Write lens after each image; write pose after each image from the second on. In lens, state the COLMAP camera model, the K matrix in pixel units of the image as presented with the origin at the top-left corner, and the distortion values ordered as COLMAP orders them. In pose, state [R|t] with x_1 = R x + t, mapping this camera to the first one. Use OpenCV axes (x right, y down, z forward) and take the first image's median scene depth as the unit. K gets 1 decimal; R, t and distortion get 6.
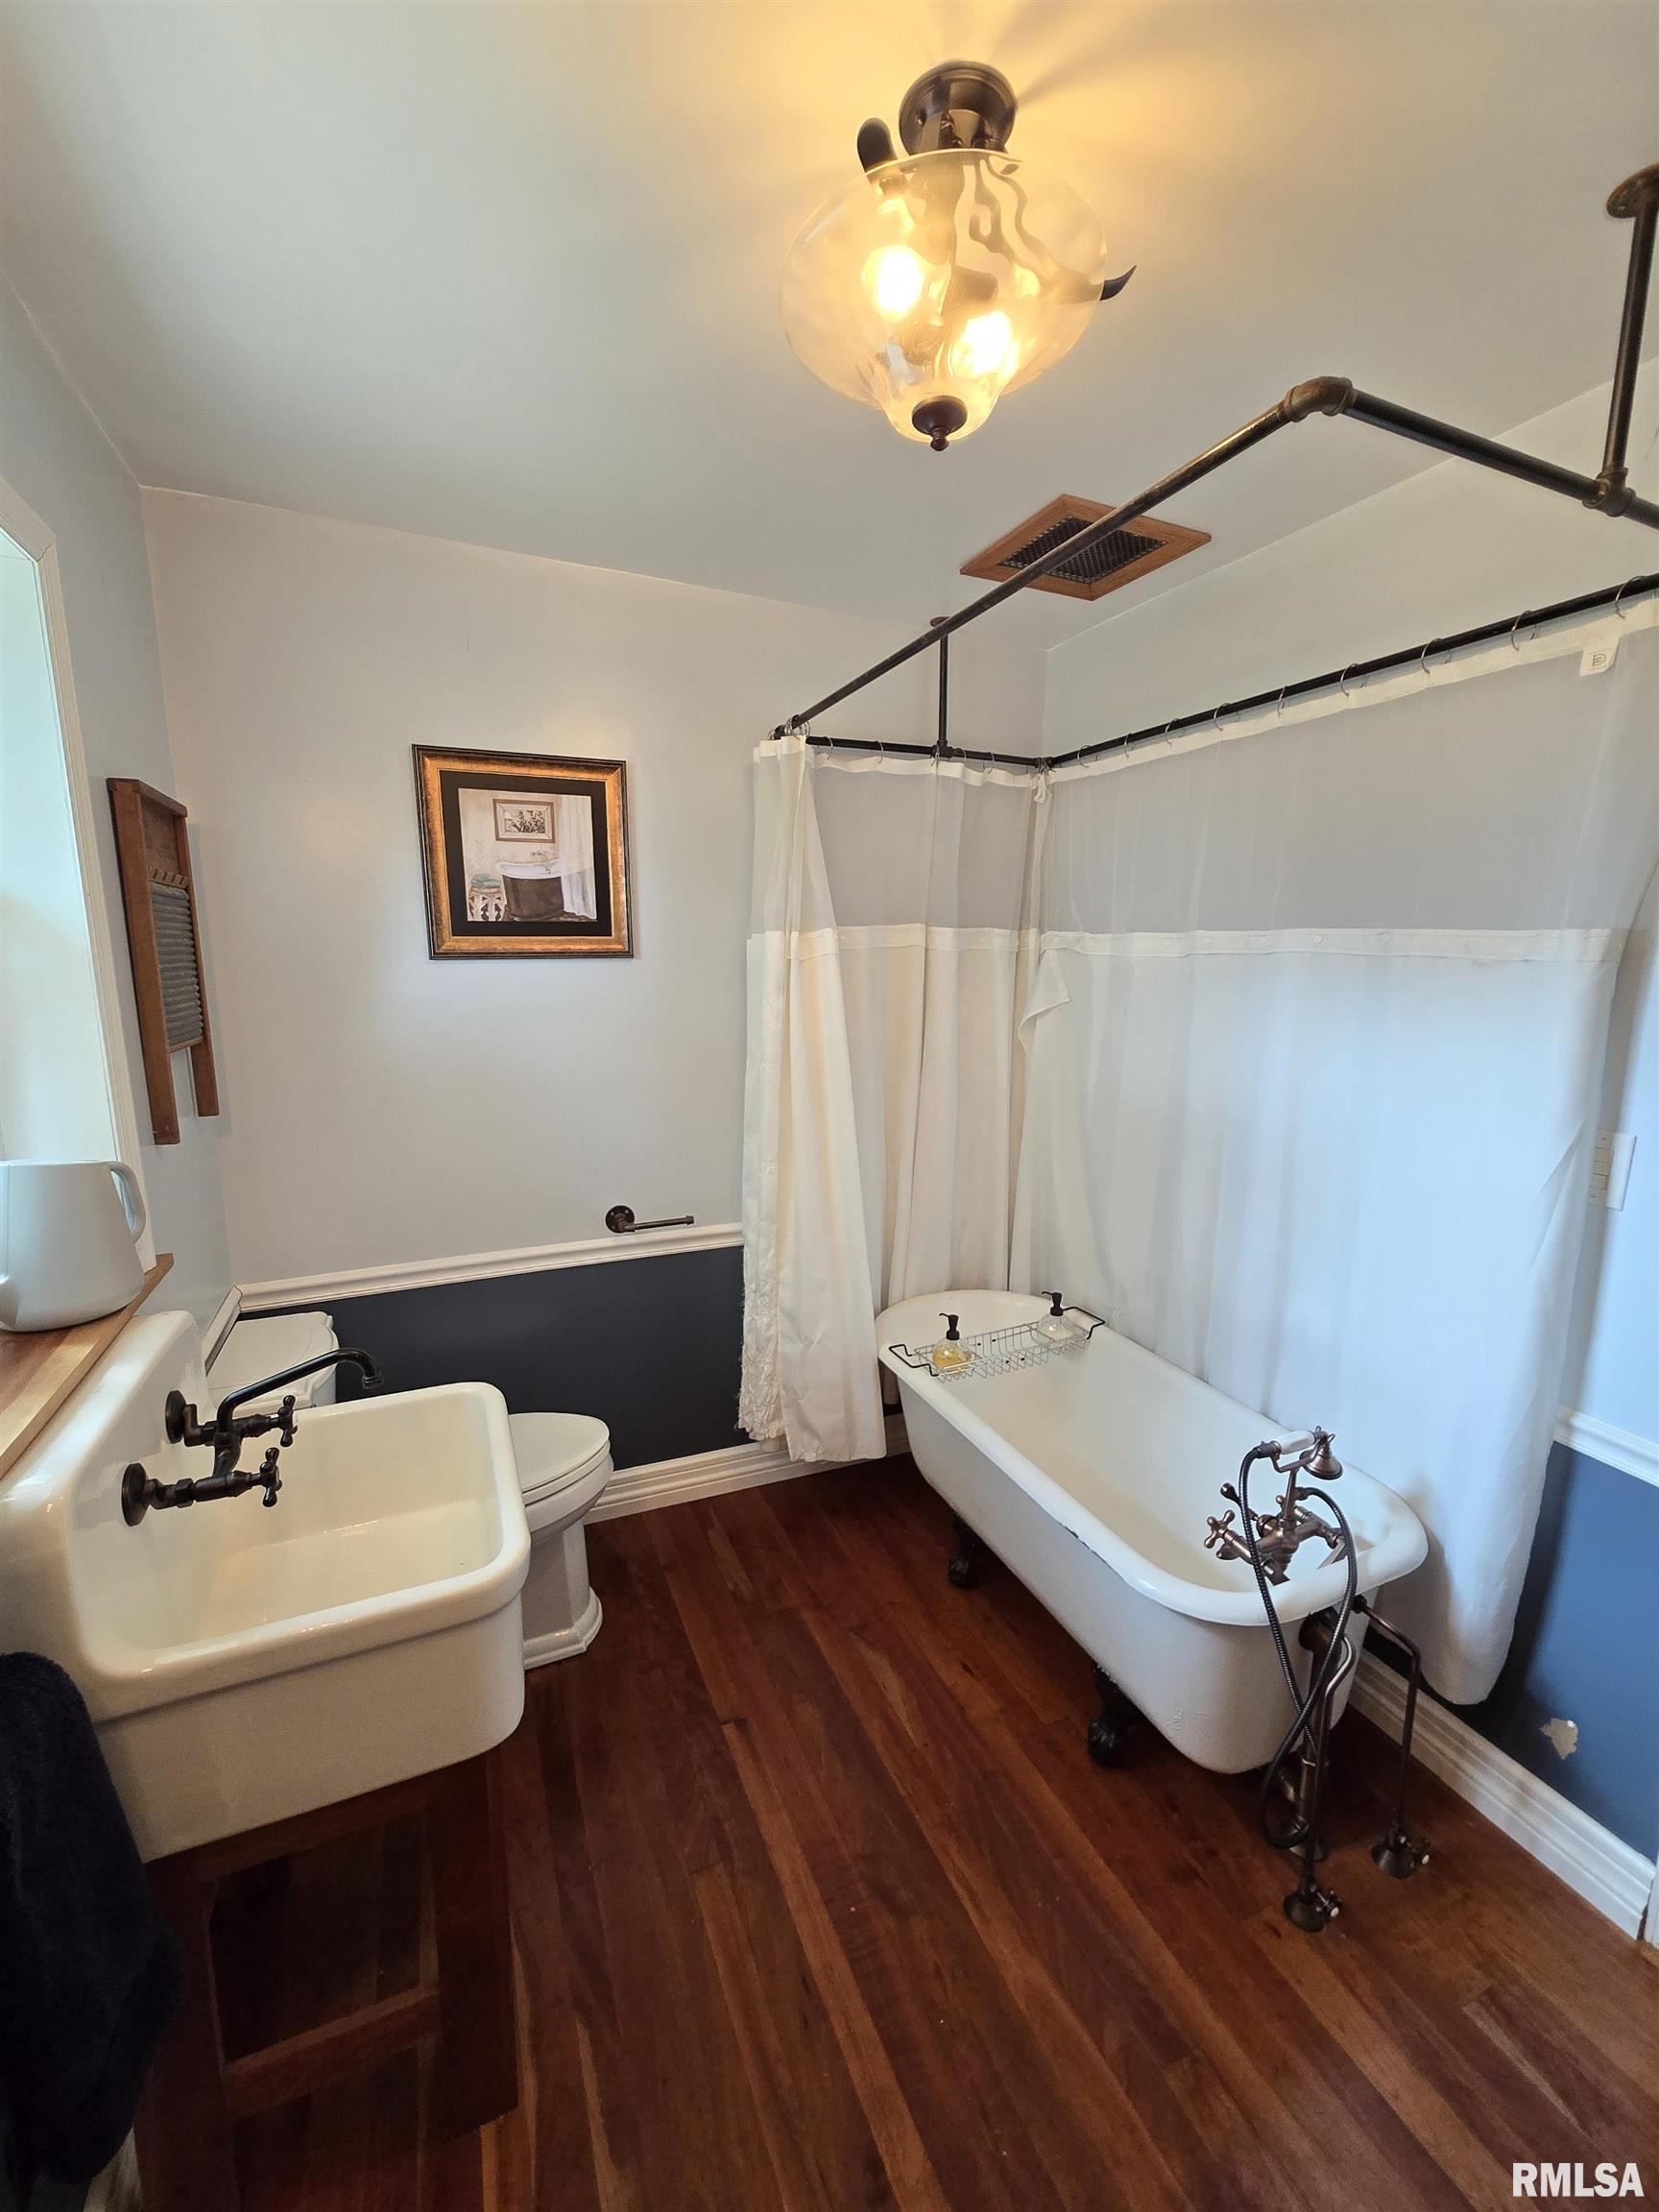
lens RADIAL K [[903.3, 0, 839.4], [0, 903.3, 1106.9], [0, 0, 1]] dist [0.000287, 0.000417]
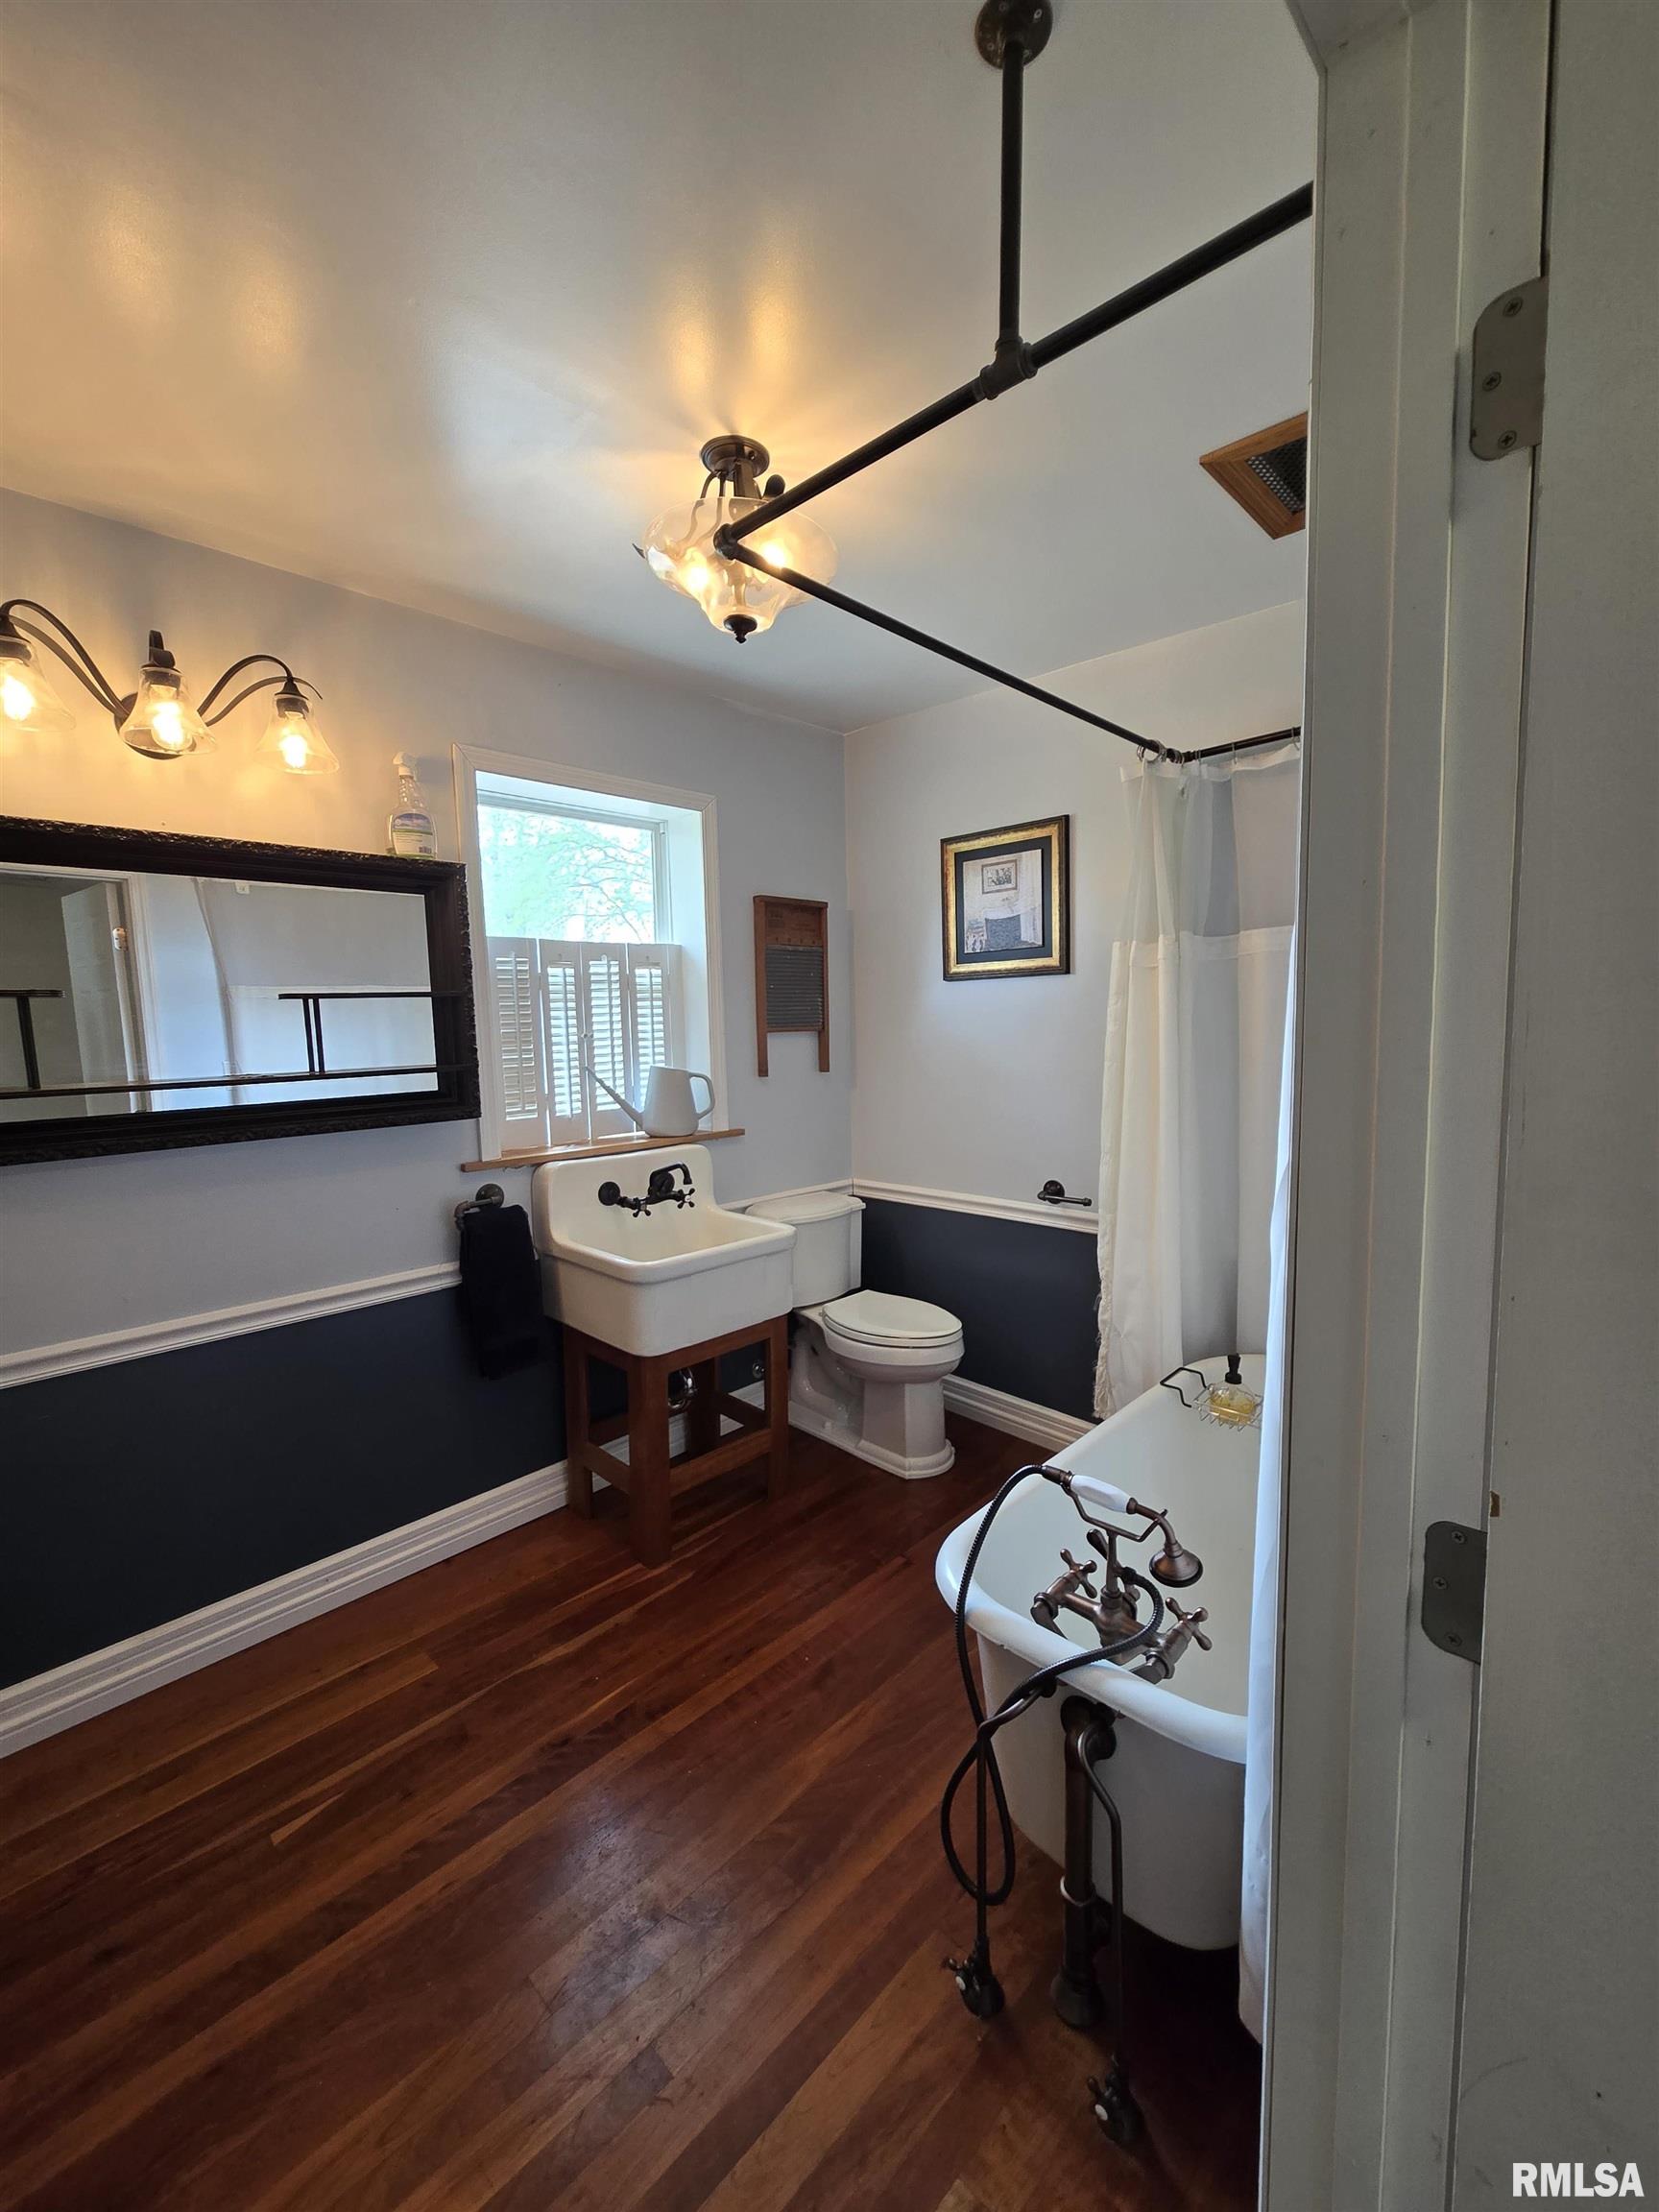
lens RADIAL K [[903.3, 0, 844.7], [0, 903.3, 1109.1], [0, 0, 1]] dist [0.000287, 0.000417]
pose [[0.373201, 0.079763, -0.924315, 0.855822], [-0.138126, 0.989971, 0.029660, 0.021601], [0.917411, 0.116603, 0.380475, 0.313407]]
